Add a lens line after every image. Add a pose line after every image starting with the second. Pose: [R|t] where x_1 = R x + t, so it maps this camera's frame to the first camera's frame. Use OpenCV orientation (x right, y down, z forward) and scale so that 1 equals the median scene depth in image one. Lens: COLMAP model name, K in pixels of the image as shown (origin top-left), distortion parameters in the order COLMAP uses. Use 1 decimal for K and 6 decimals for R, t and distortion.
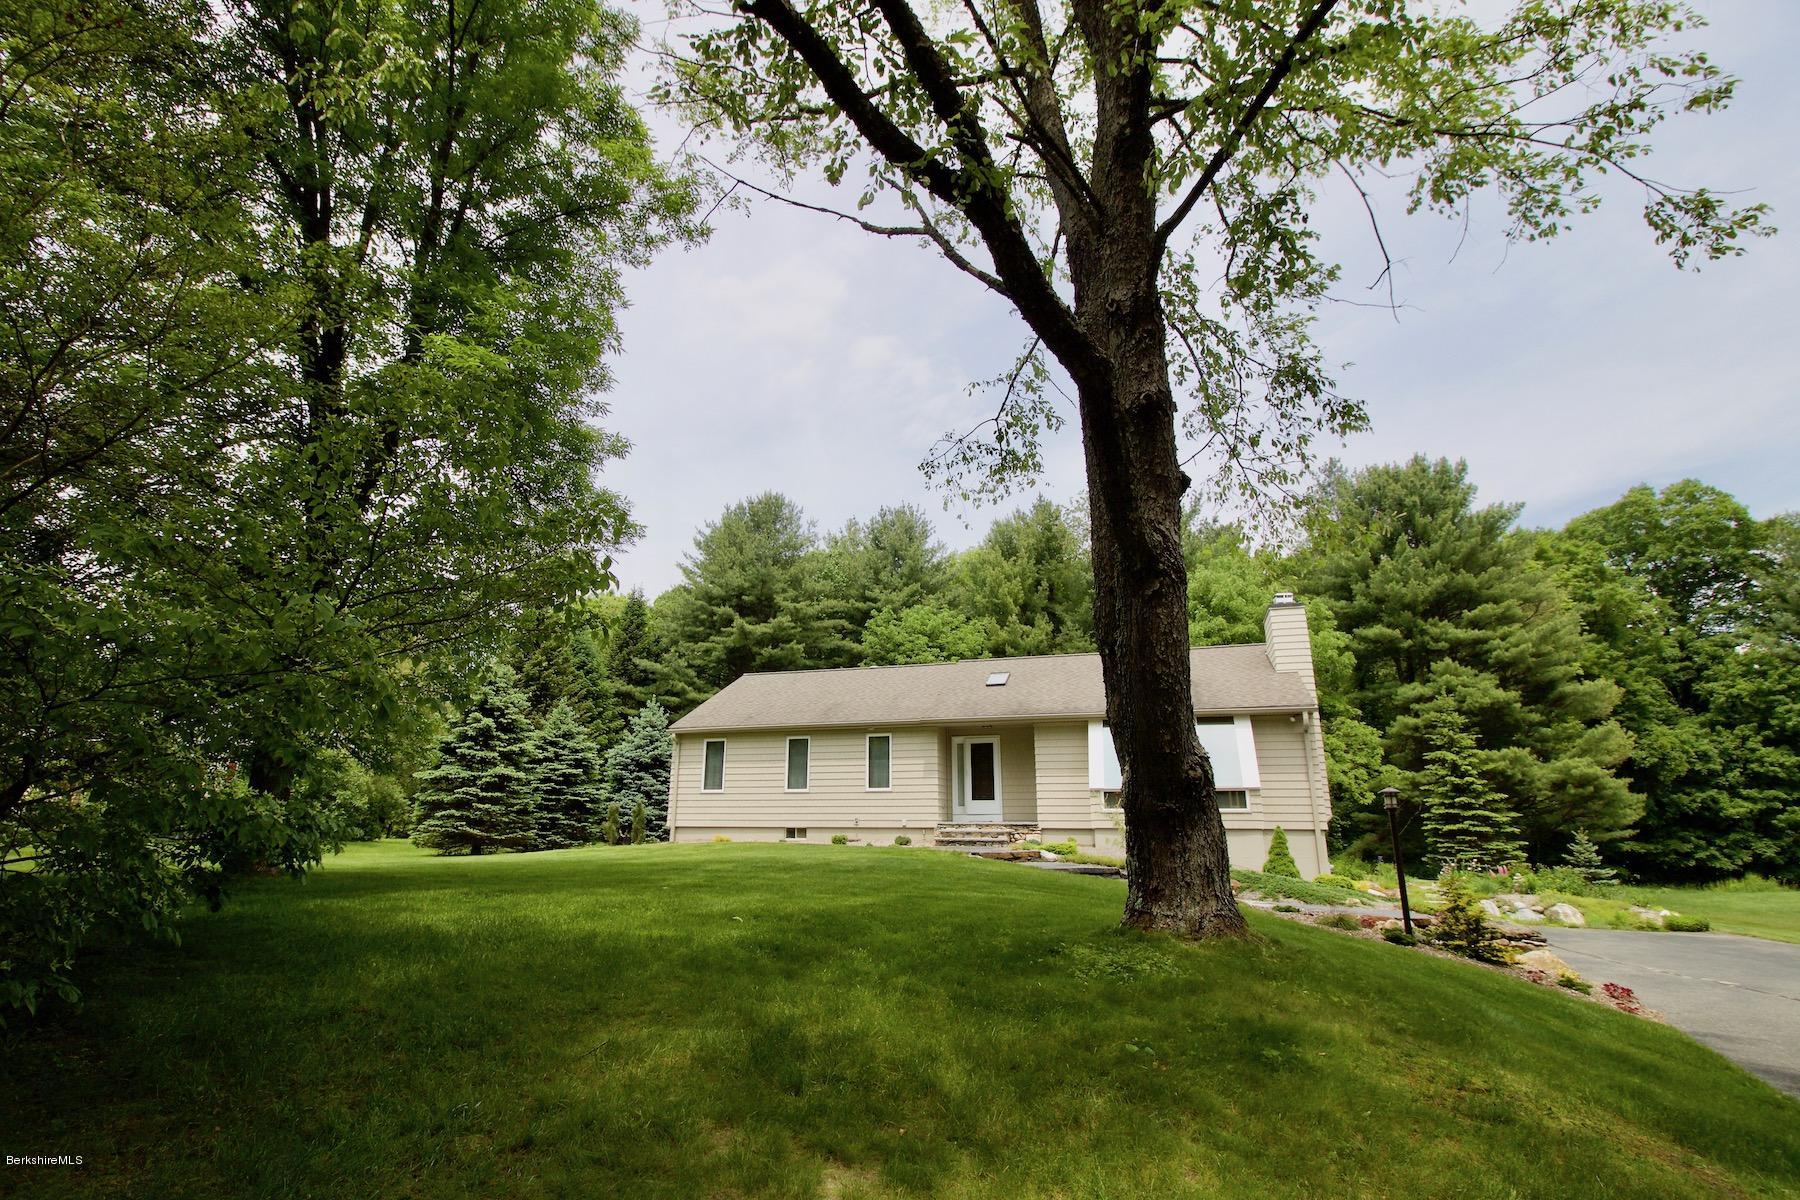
lens RADIAL K [[842.7, 0, 904.4], [0, 842.7, 598.7], [0, 0, 1]] dist [-0.004302, -0.000855]
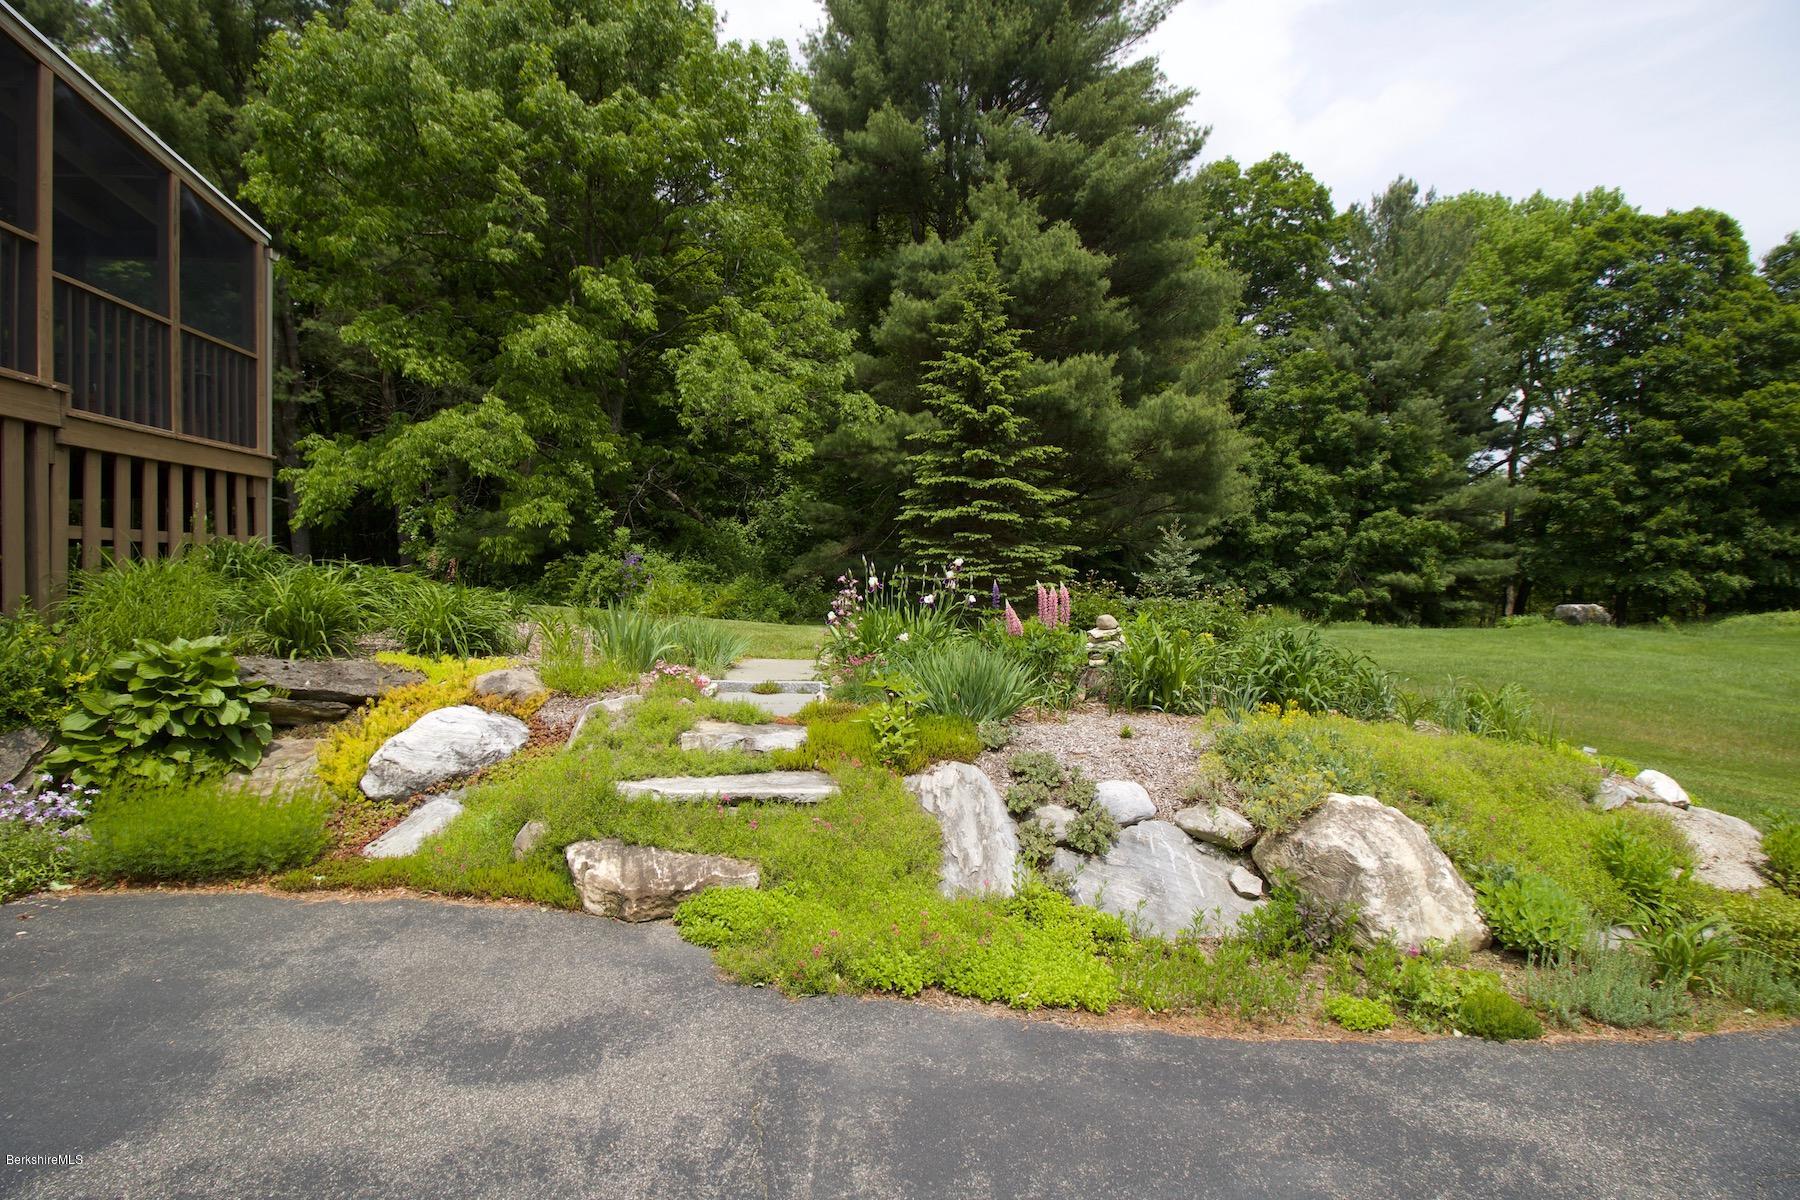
lens RADIAL K [[839.7, 0, 890.5], [0, 839.7, 590.0], [0, 0, 1]] dist [-0.001161, -0.013349]
pose [[0.898321, 0.003495, 0.439326, 0.395648], [-0.131310, 0.956396, 0.260891, 0.183930], [-0.419258, -0.292052, 0.859610, 0.569700]]
